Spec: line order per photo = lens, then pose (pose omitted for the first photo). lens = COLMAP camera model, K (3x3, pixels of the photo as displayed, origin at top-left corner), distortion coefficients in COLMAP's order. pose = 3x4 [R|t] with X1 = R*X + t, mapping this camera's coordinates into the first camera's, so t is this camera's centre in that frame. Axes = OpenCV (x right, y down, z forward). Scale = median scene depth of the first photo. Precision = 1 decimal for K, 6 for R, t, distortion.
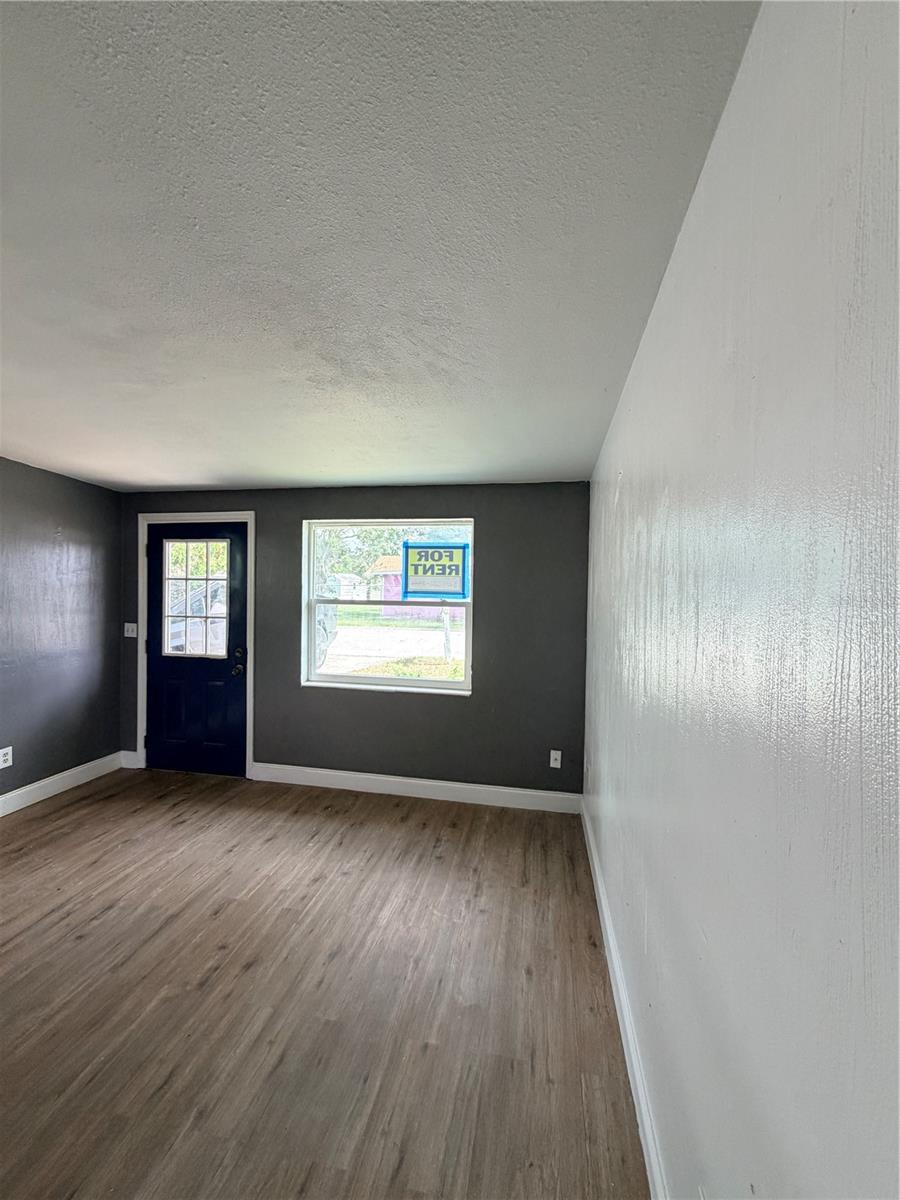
lens RADIAL K [[481.8, 0, 450.2], [0, 481.8, 596.9], [0, 0, 1]] dist [0.001661, 0.000074]
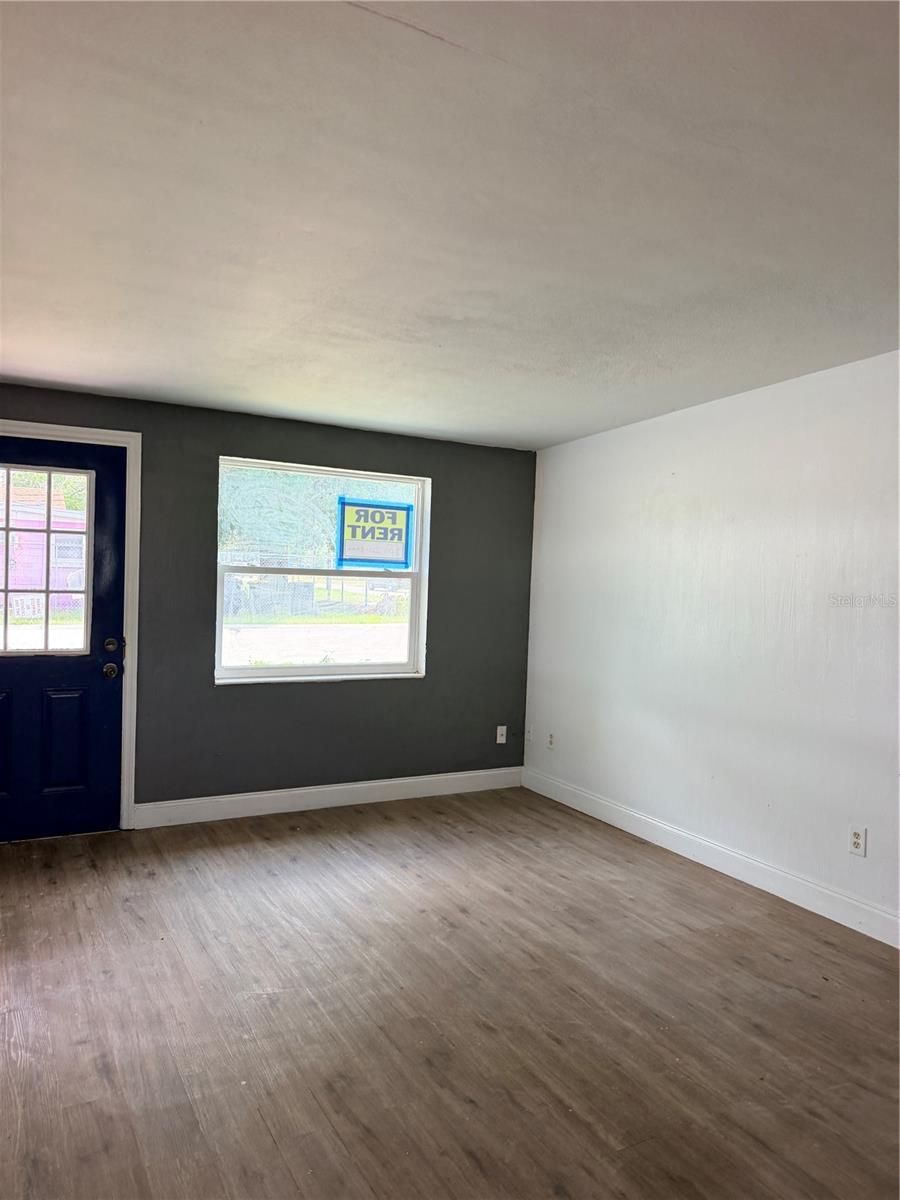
lens RADIAL K [[852.6, 0, 451.4], [0, 852.6, 599.5], [0, 0, 1]] dist [0.061326, -0.068150]
pose [[0.761815, -0.009795, 0.647720, -0.933389], [-0.016176, 0.999286, 0.034136, 0.005930], [-0.647592, -0.036483, 0.761113, -0.227229]]
